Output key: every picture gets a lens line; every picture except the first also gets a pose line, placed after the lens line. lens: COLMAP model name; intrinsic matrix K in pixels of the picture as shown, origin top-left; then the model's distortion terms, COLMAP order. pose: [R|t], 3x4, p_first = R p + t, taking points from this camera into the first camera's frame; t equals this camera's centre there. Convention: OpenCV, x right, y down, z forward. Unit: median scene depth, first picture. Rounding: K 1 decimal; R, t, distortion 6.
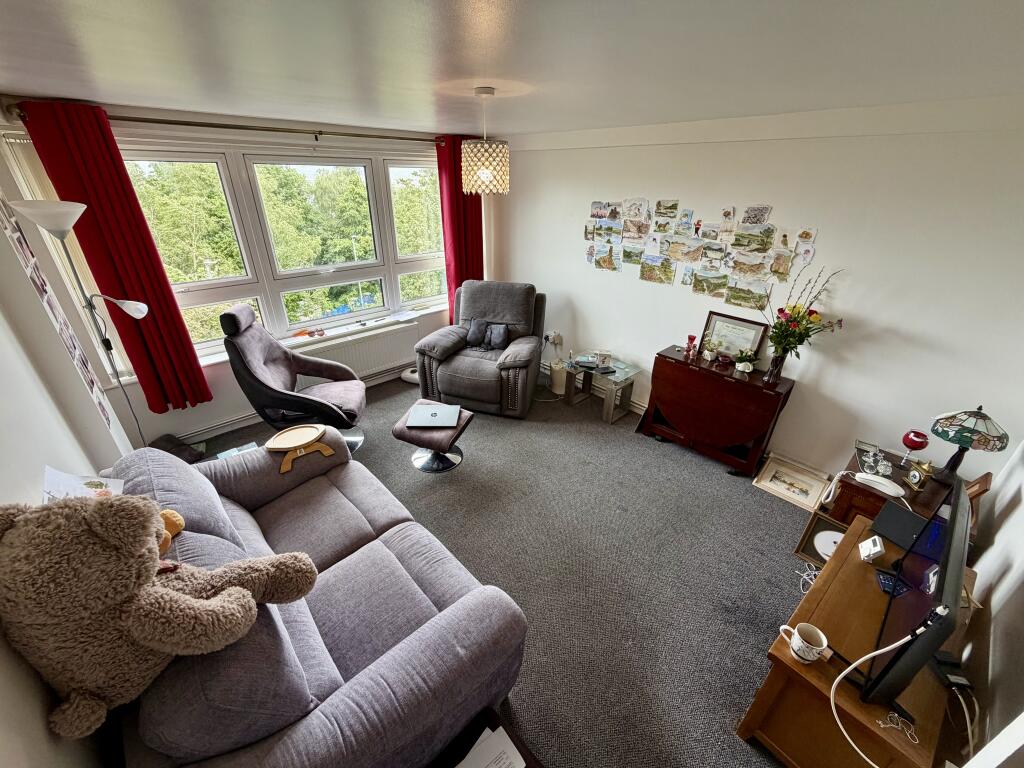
lens RADIAL K [[409.0, 0, 508.9], [0, 409.0, 383.9], [0, 0, 1]] dist [-0.000198, 0.000047]
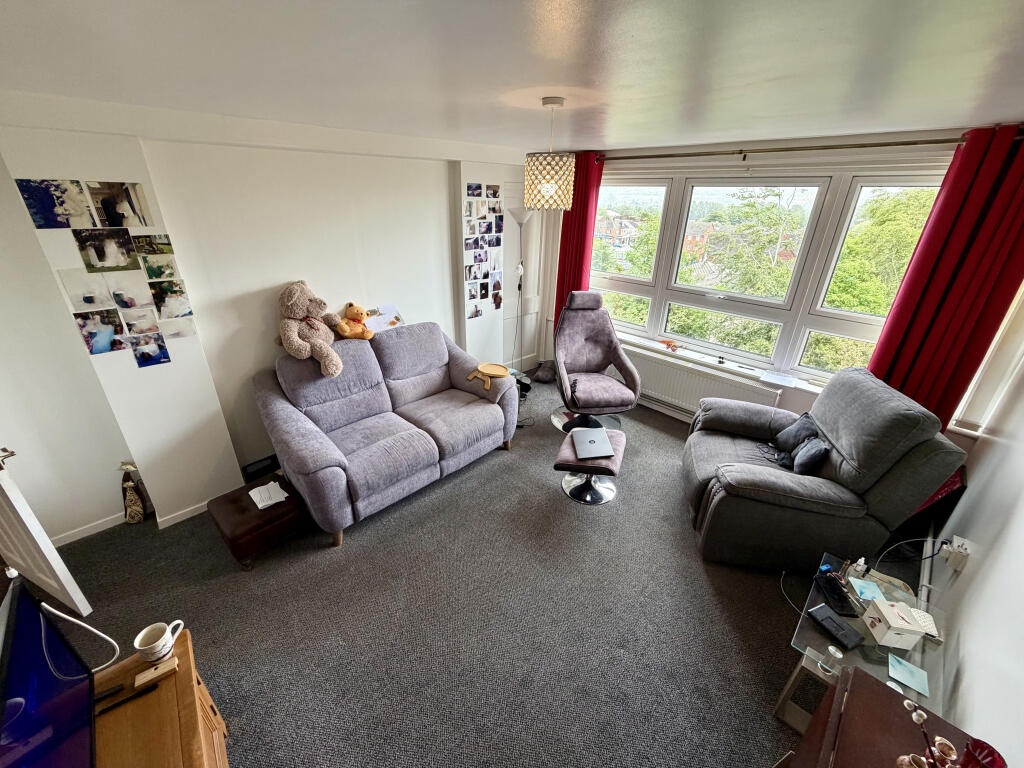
lens RADIAL K [[409.0, 0, 513.3], [0, 409.0, 385.9], [0, 0, 1]] dist [-0.000198, 0.000047]
pose [[0.019668, 0.415163, -0.909534, 0.607635], [-0.467243, 0.808074, 0.358747, -0.276207], [0.883910, 0.417918, 0.209876, 0.570343]]
